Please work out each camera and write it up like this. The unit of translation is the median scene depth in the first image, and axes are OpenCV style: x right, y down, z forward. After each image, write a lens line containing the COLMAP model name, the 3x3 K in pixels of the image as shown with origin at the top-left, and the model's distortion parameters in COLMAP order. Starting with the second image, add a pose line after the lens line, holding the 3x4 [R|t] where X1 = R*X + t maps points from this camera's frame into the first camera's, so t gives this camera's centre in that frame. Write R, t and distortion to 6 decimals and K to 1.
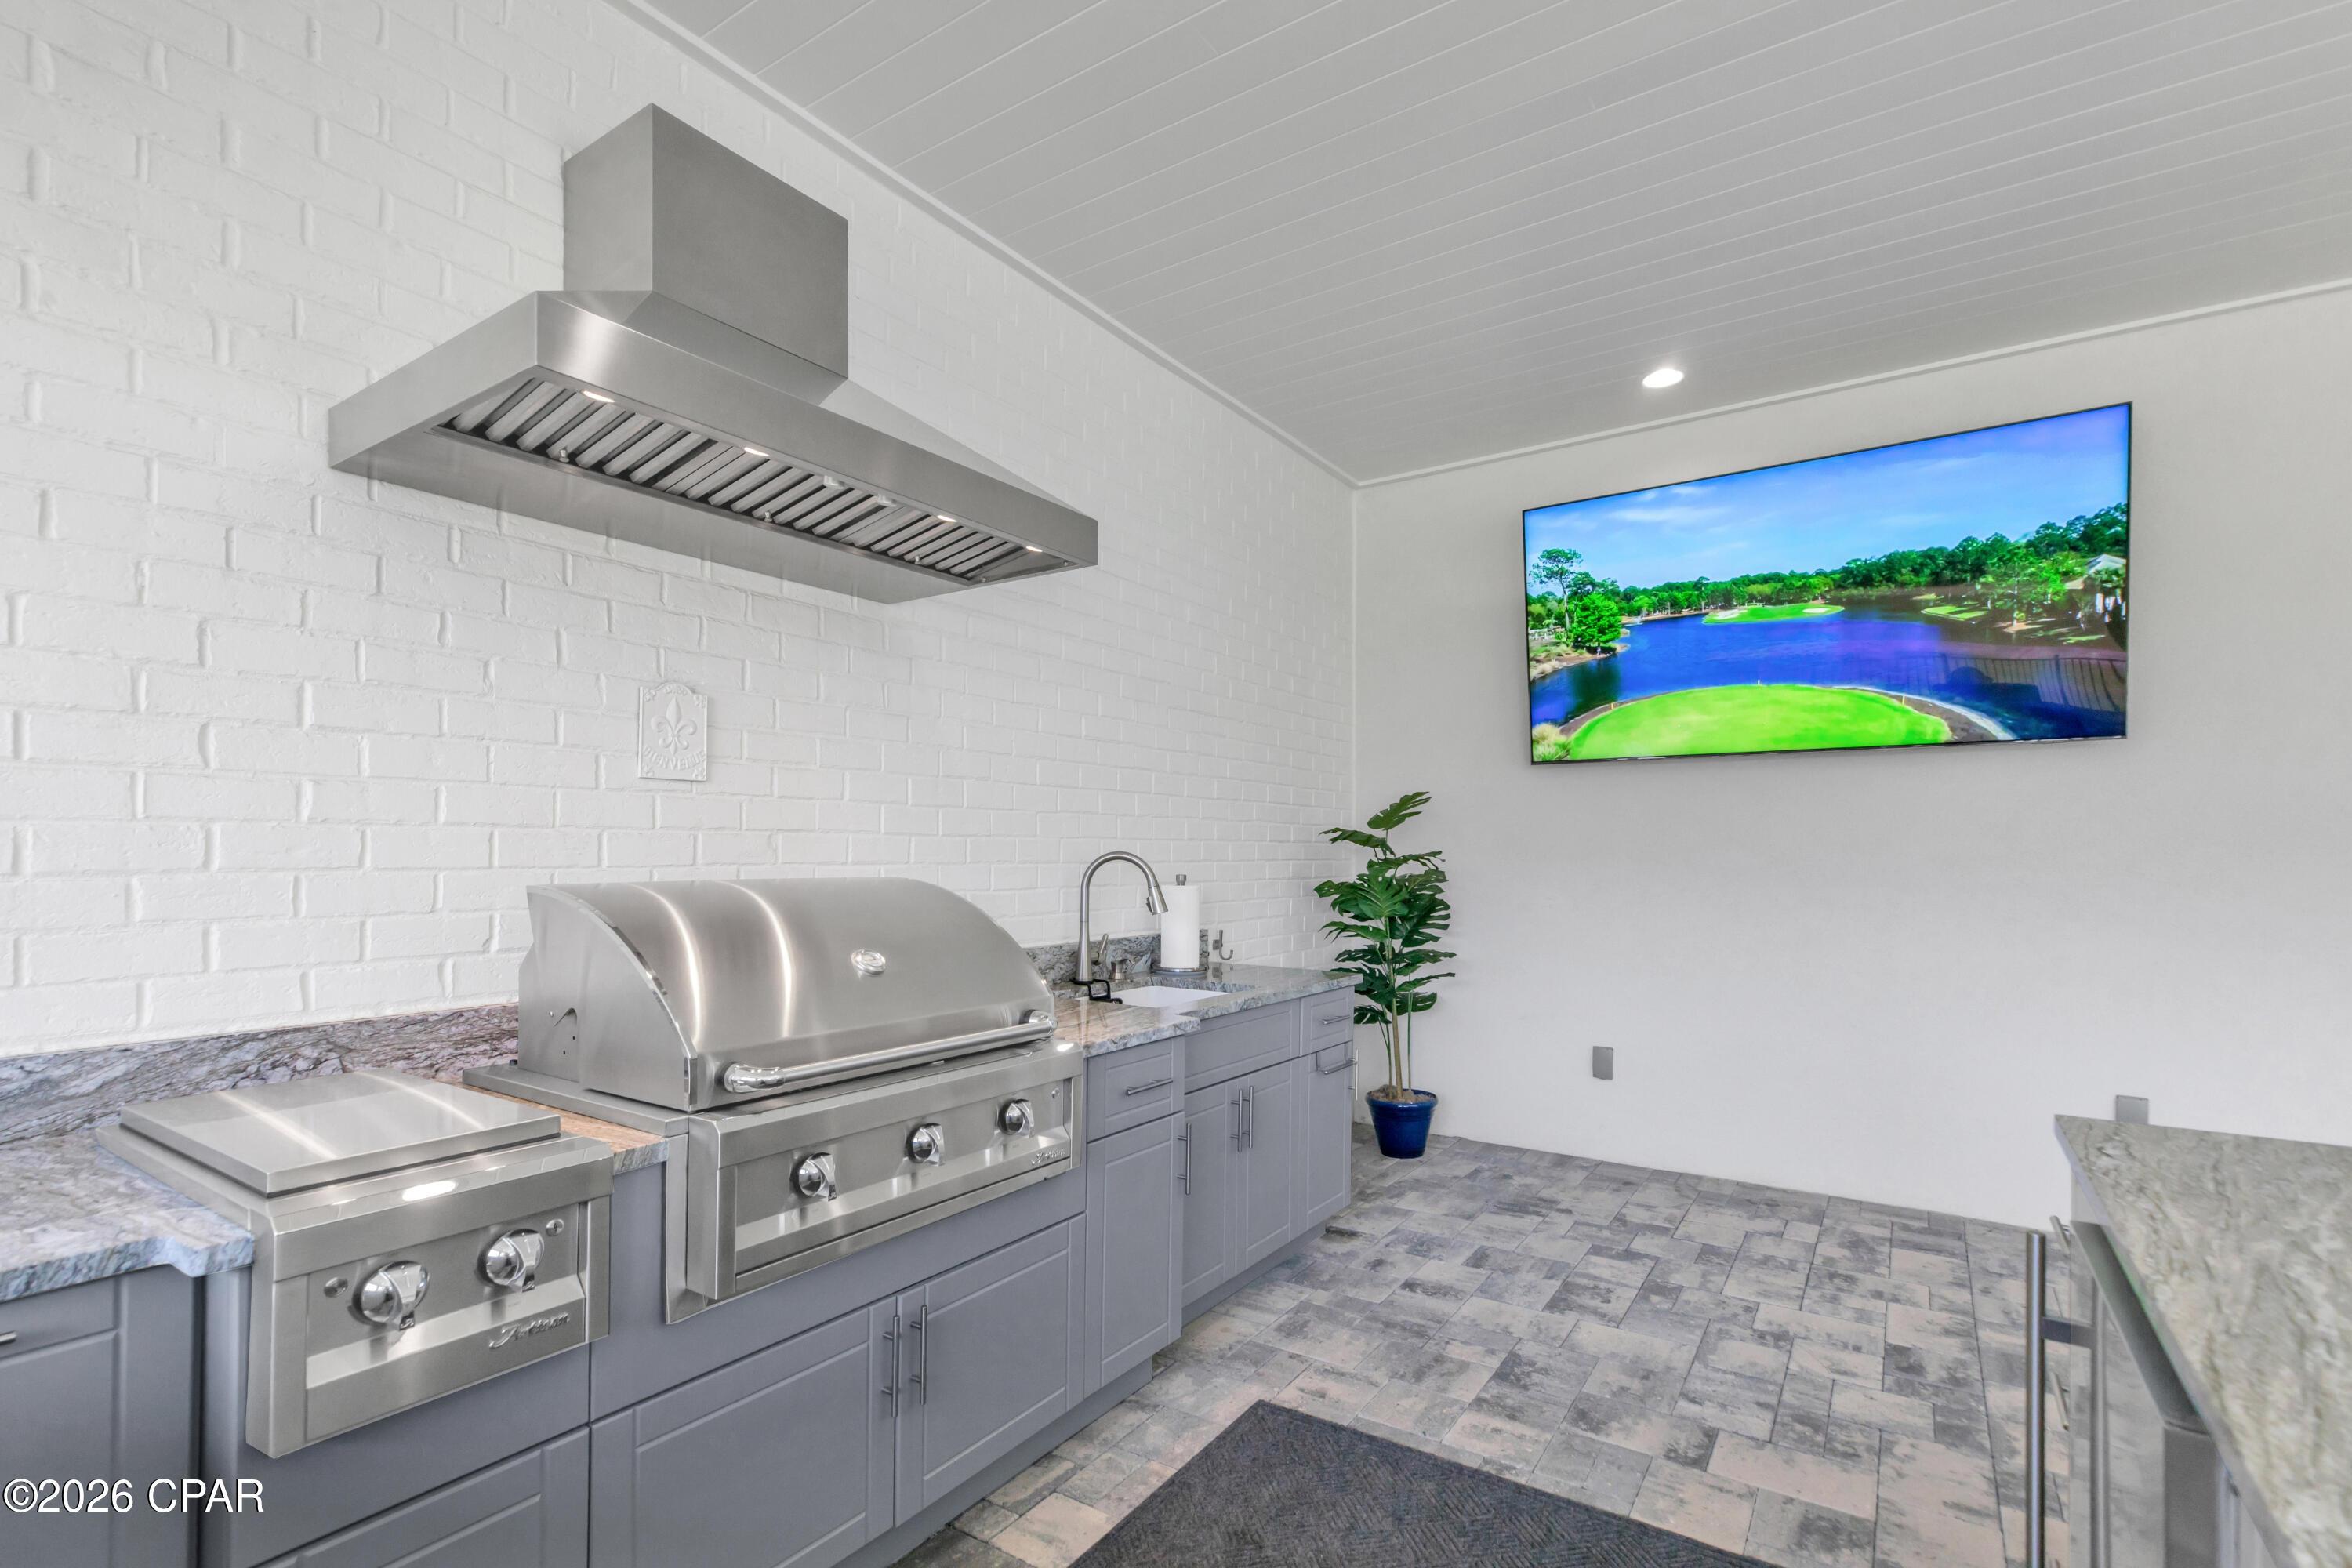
lens RADIAL K [[1069.0, 0, 1164.9], [0, 1069.0, 850.7], [0, 0, 1]] dist [0.006885, -0.000200]
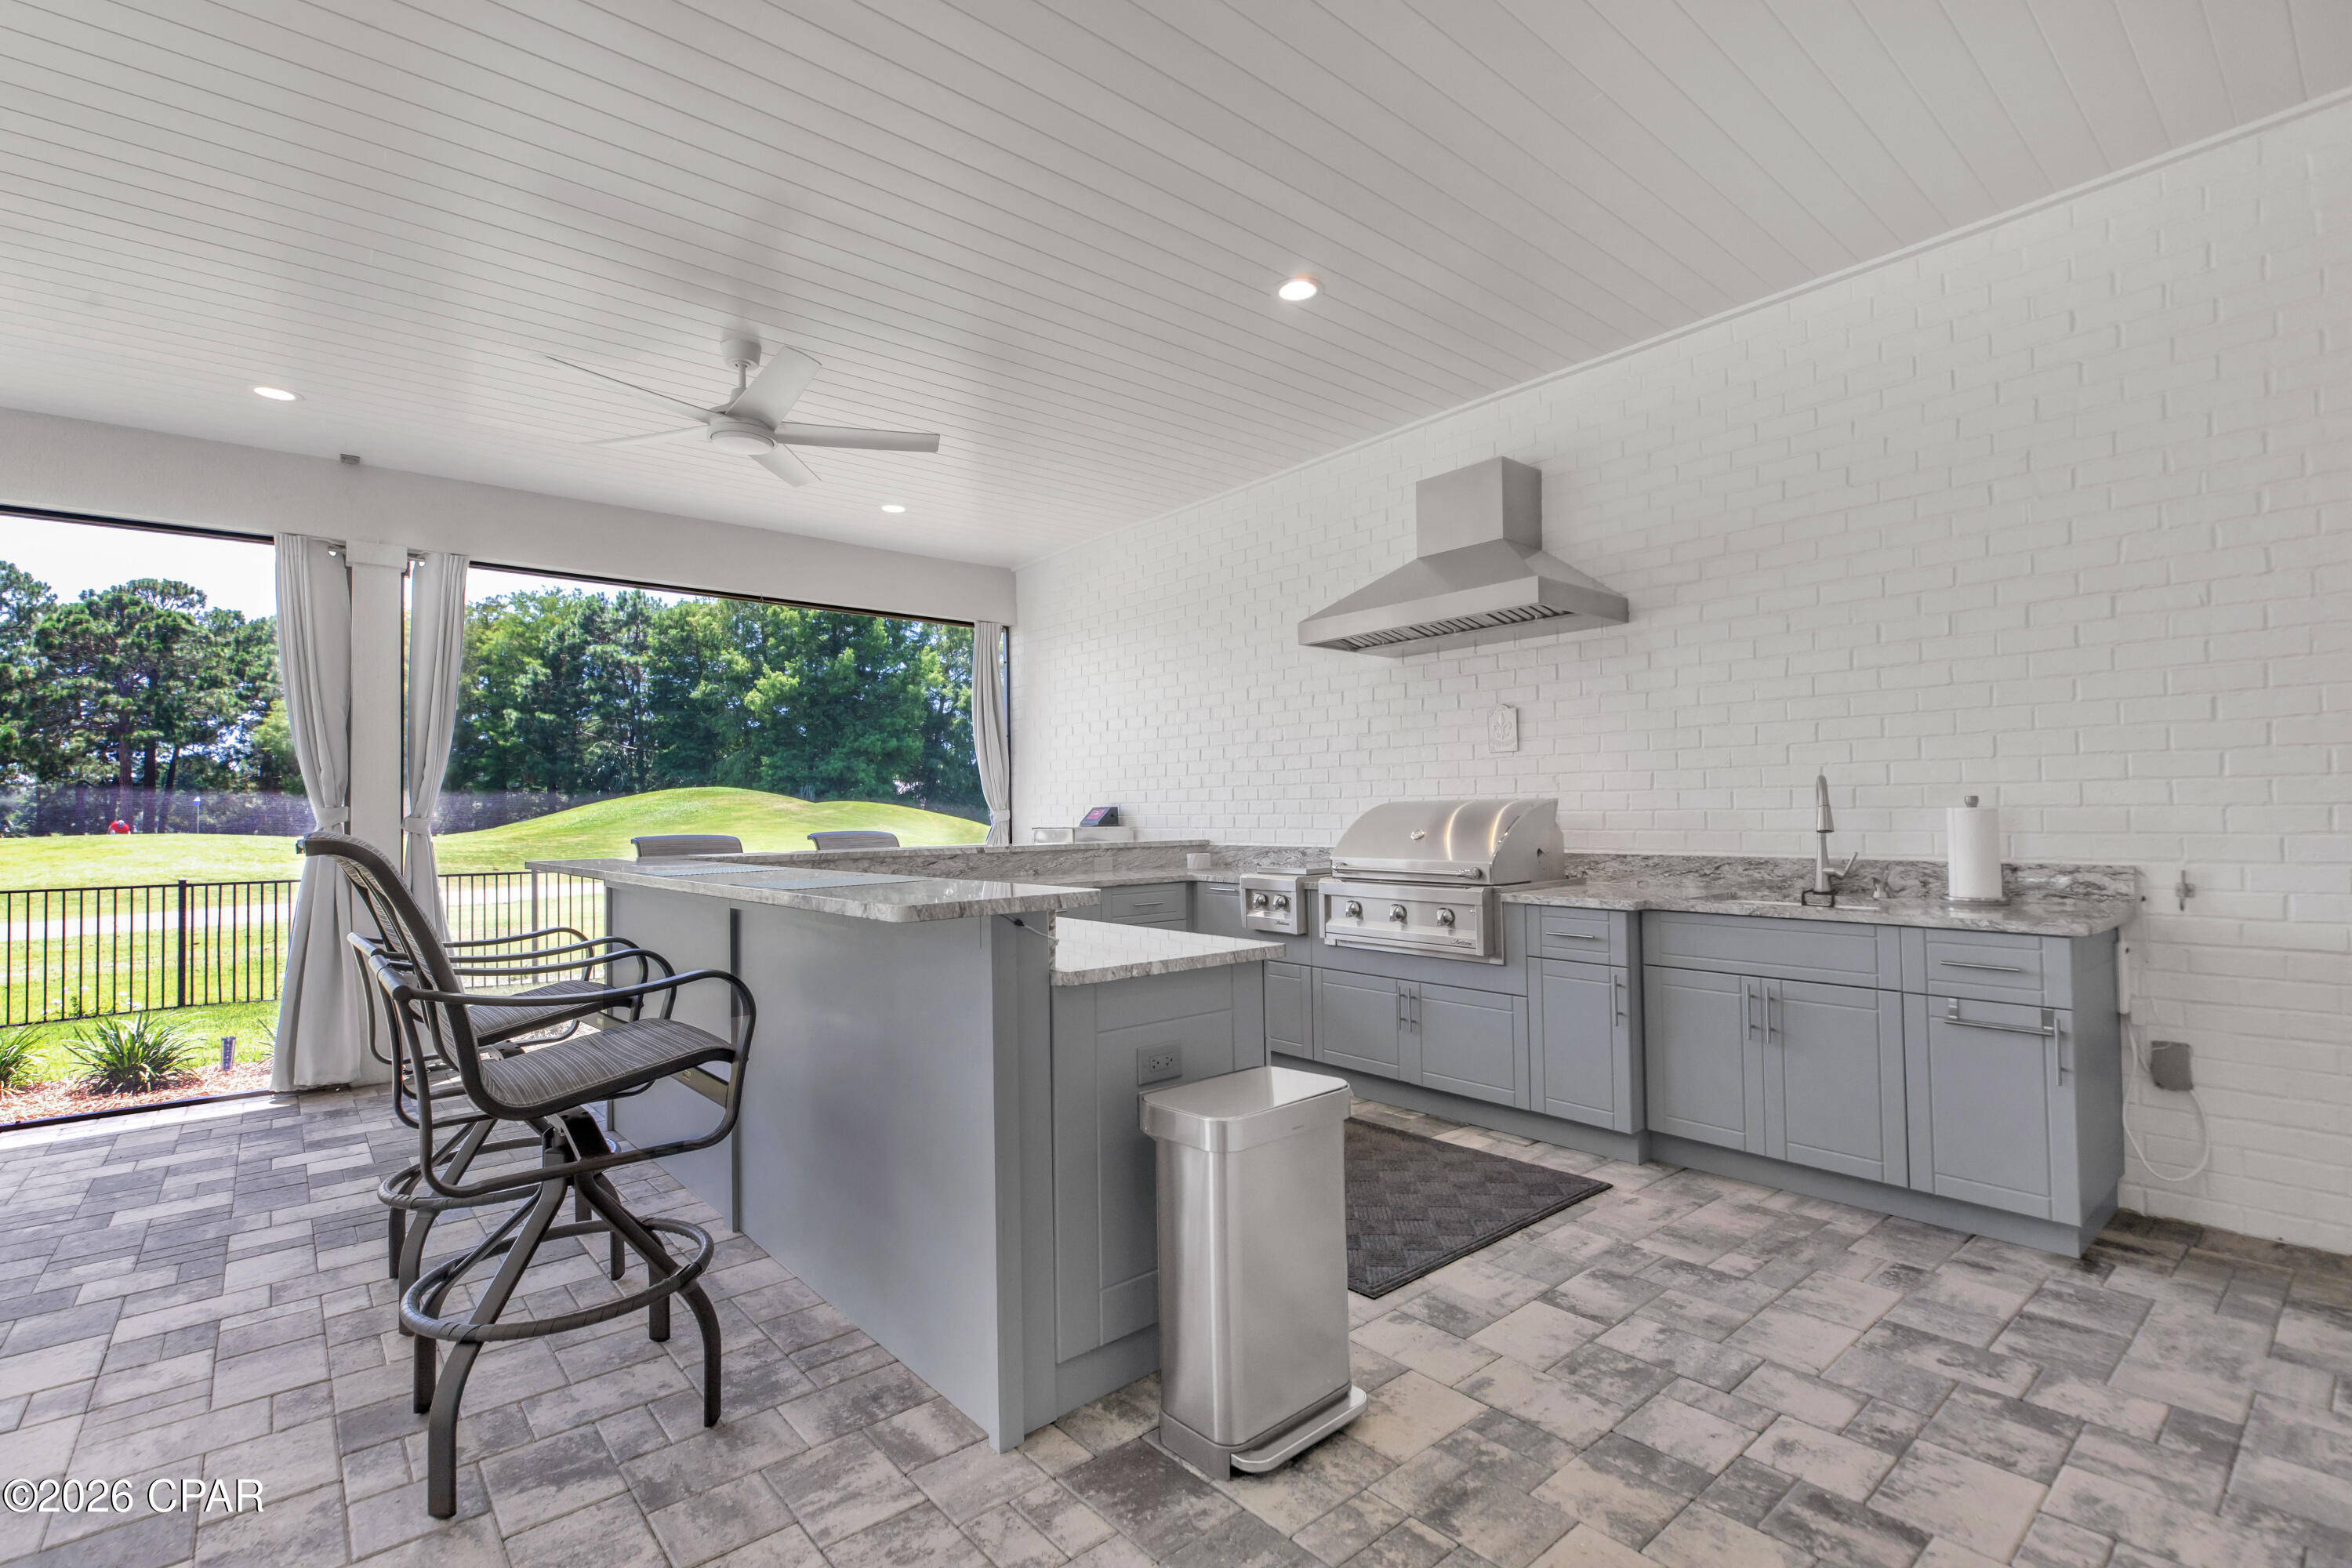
lens RADIAL K [[1069.0, 0, 1174.1], [0, 1069.0, 791.4], [0, 0, 1]] dist [0.006885, -0.000200]
pose [[-0.261242, -0.020969, -0.965046, 1.355131], [0.009004, 0.999668, -0.024159, 0.042996], [0.965231, -0.015001, -0.260966, 0.731302]]
